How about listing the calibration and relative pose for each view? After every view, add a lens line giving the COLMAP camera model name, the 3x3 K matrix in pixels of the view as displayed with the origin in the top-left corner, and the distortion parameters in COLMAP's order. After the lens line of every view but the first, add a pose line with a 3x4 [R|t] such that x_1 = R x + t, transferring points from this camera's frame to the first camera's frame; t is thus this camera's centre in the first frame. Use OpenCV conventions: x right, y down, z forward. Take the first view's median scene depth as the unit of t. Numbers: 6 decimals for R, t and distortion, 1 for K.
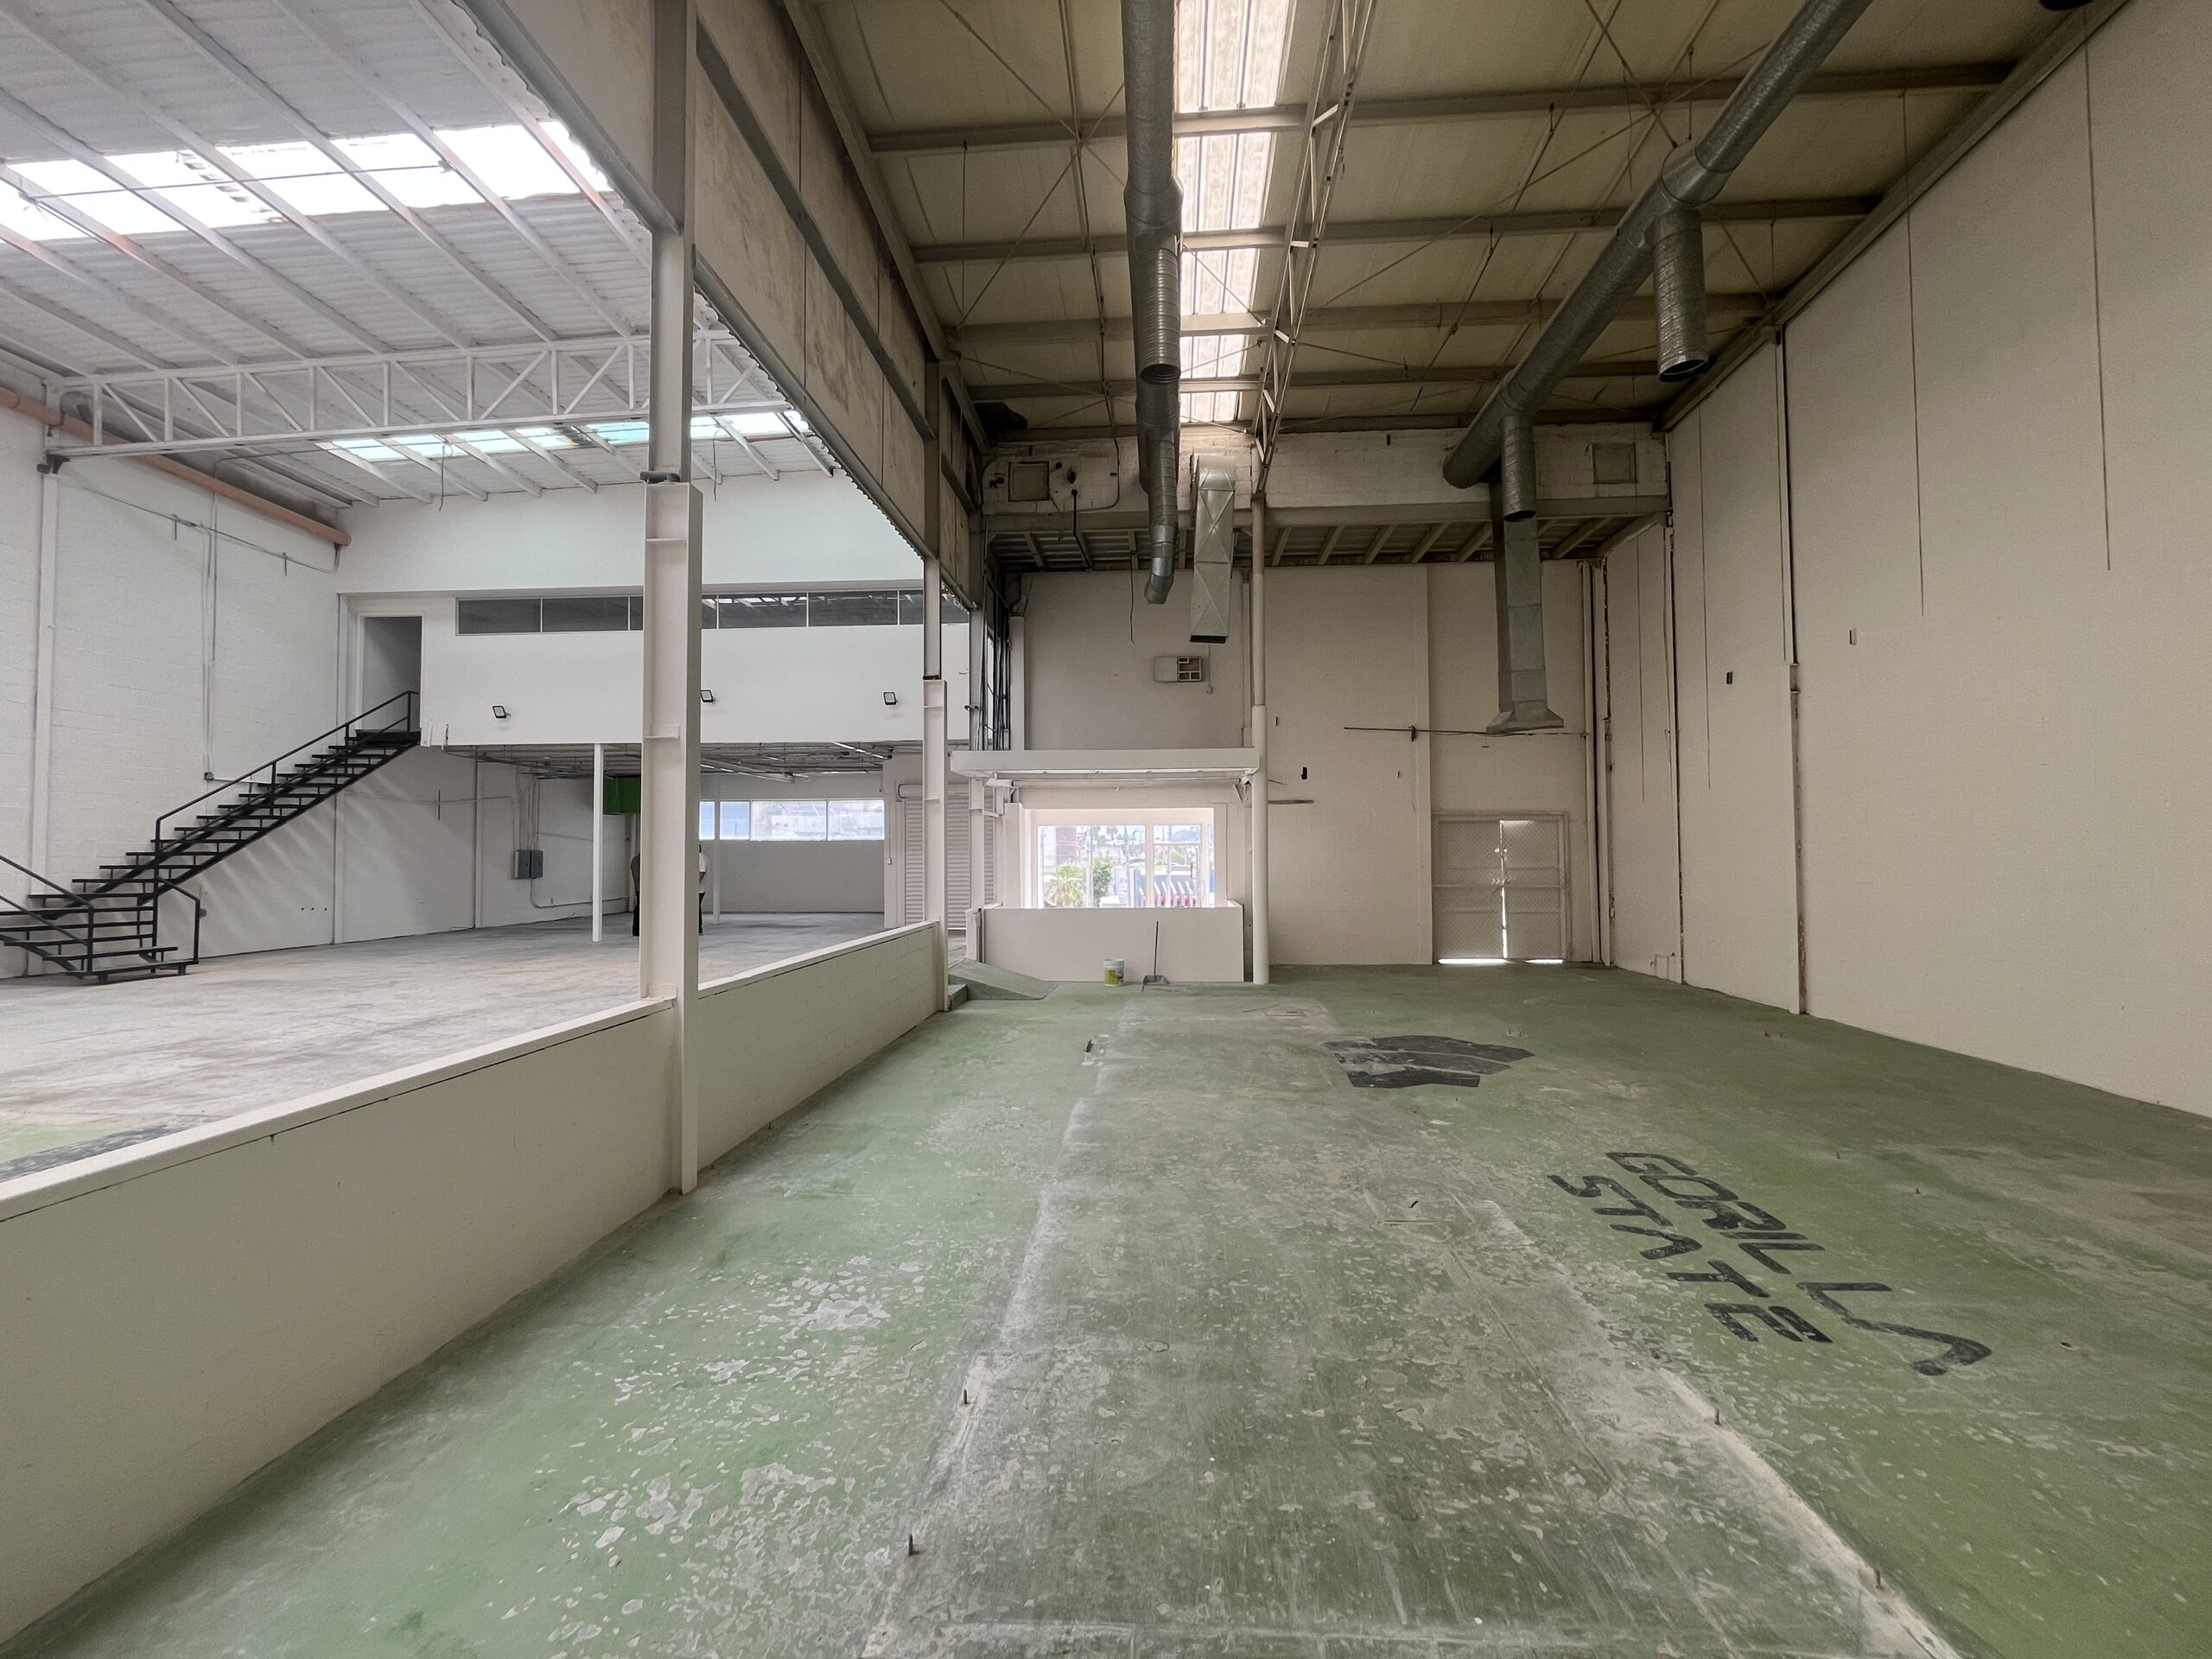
lens RADIAL K [[893.6, 0, 1112.4], [0, 893.6, 829.3], [0, 0, 1]] dist [-0.001191, -0.000771]
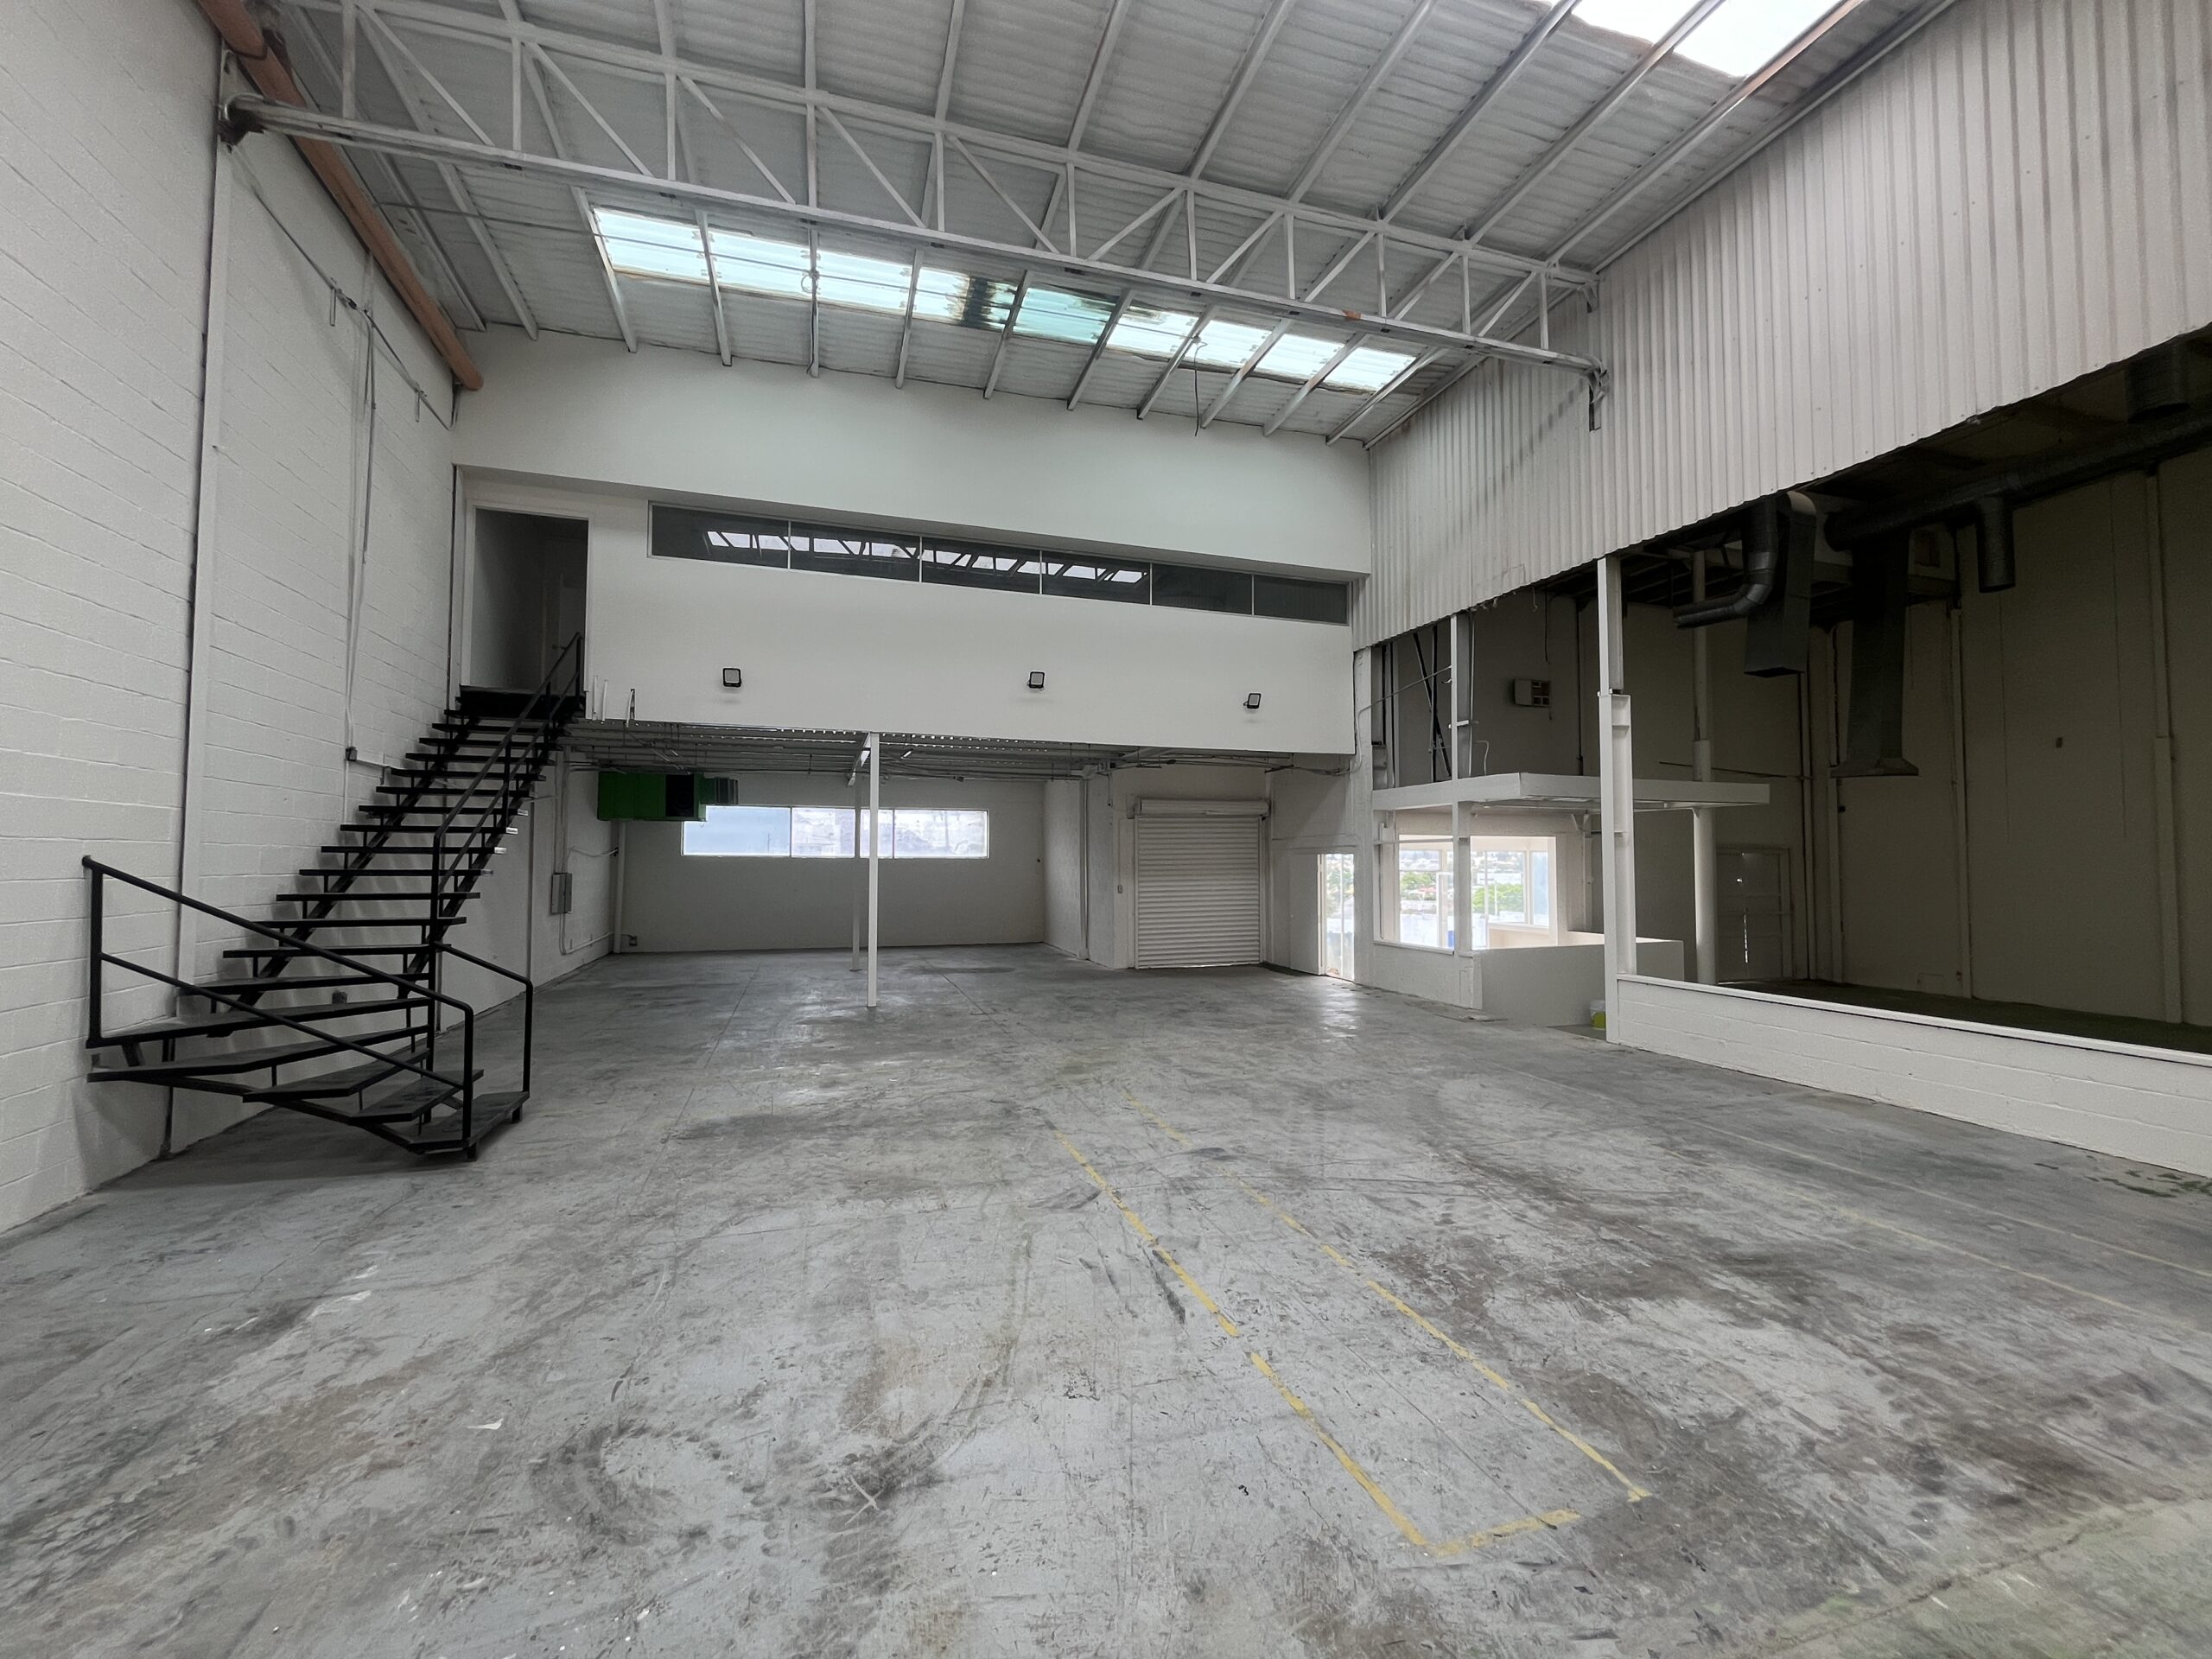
lens RADIAL K [[893.6, 0, 1112.4], [0, 893.6, 829.3], [0, 0, 1]] dist [-0.001191, -0.000771]
pose [[0.929624, 0.021055, 0.367908, -0.698733], [-0.017286, 0.999759, -0.013536, -0.011672], [-0.368104, 0.006223, 0.929764, 0.271820]]
